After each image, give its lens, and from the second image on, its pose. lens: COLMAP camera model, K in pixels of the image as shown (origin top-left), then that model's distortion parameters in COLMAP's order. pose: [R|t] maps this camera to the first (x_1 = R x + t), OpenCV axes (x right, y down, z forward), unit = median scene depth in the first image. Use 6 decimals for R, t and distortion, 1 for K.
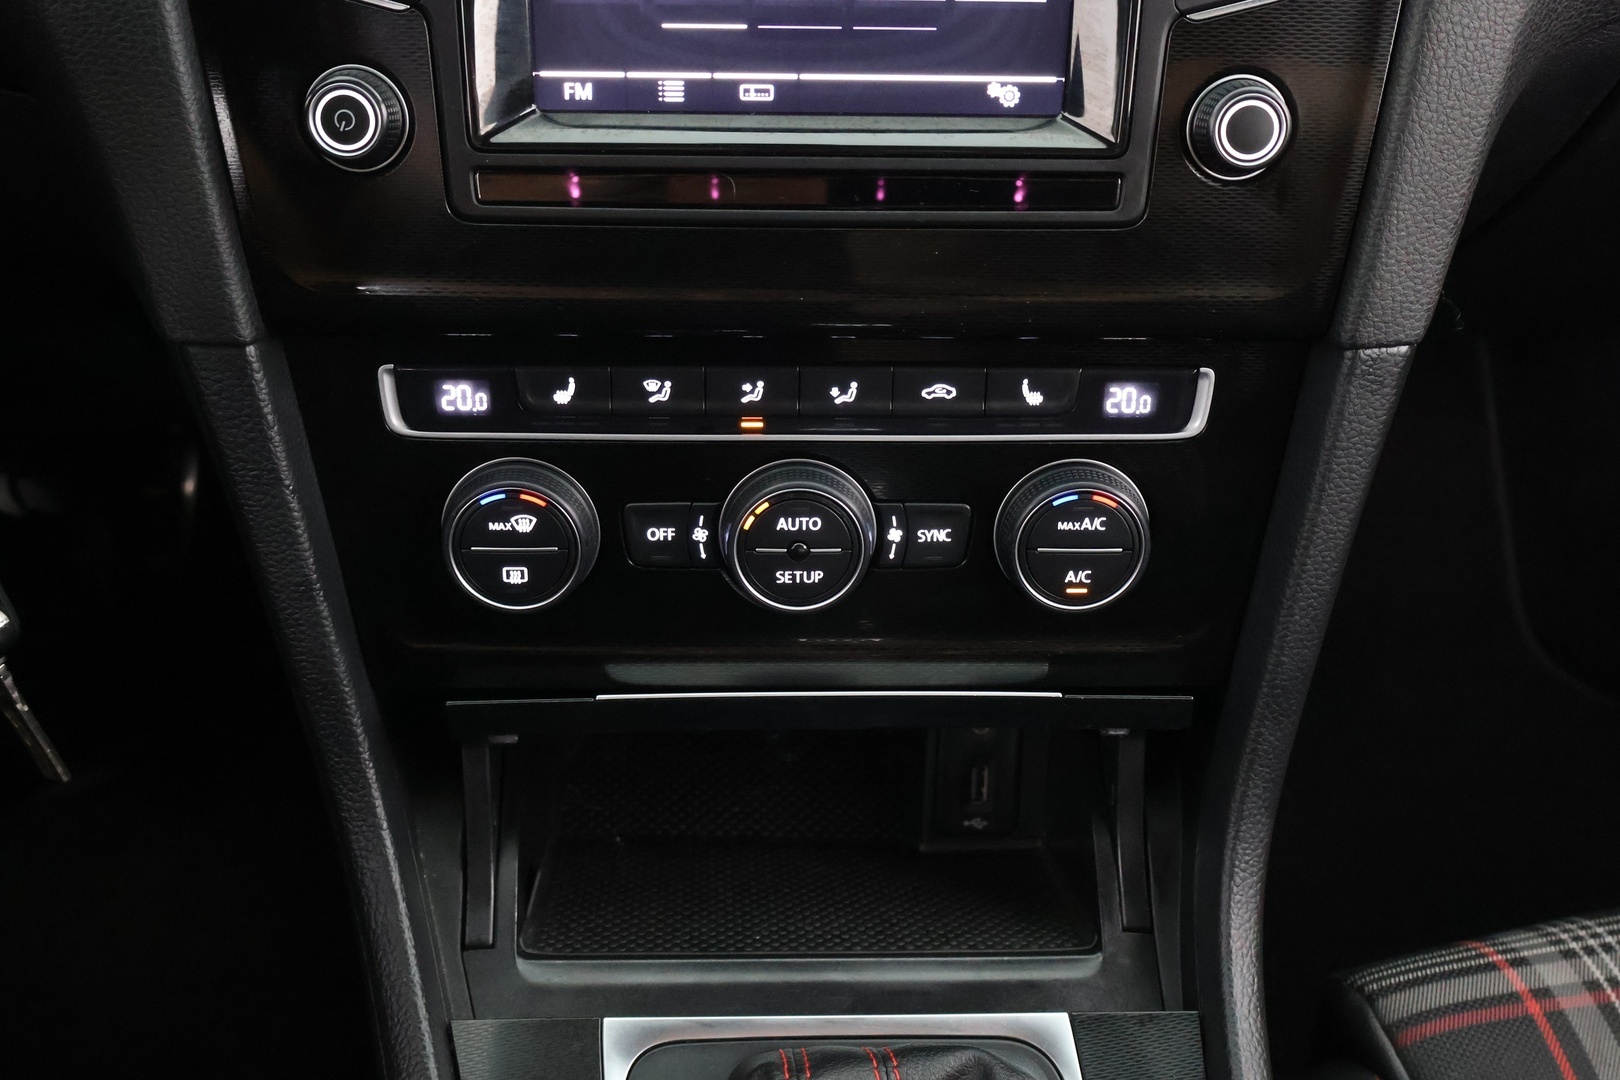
lens RADIAL K [[1647.1, 0, 810.0], [0, 1647.1, 540.0], [0, 0, 1]] dist [0.001653, -0.002701]
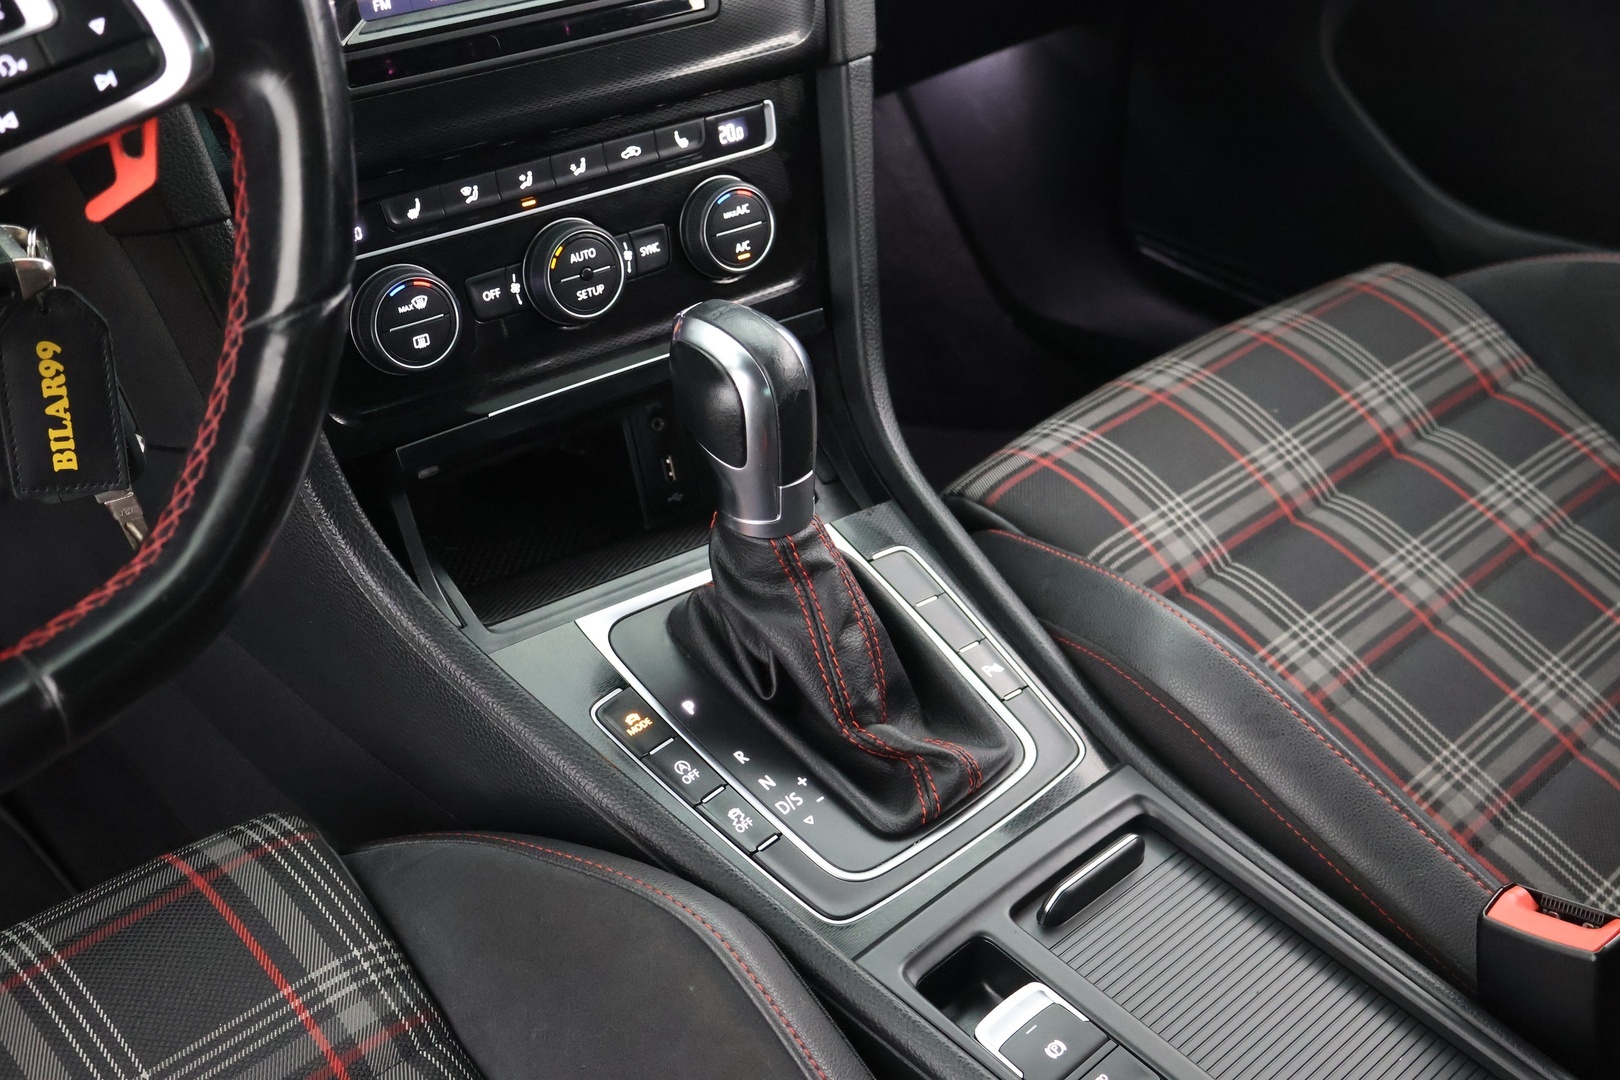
lens RADIAL K [[2188.7, 0, 810.0], [0, 2188.7, 540.0], [0, 0, 1]] dist [0.014237, 0.035705]
pose [[0.808857, -0.314903, 0.496574, -0.954907], [0.359075, 0.933283, 0.006955, 0.306553], [-0.465634, 0.172682, 0.867966, -0.827769]]
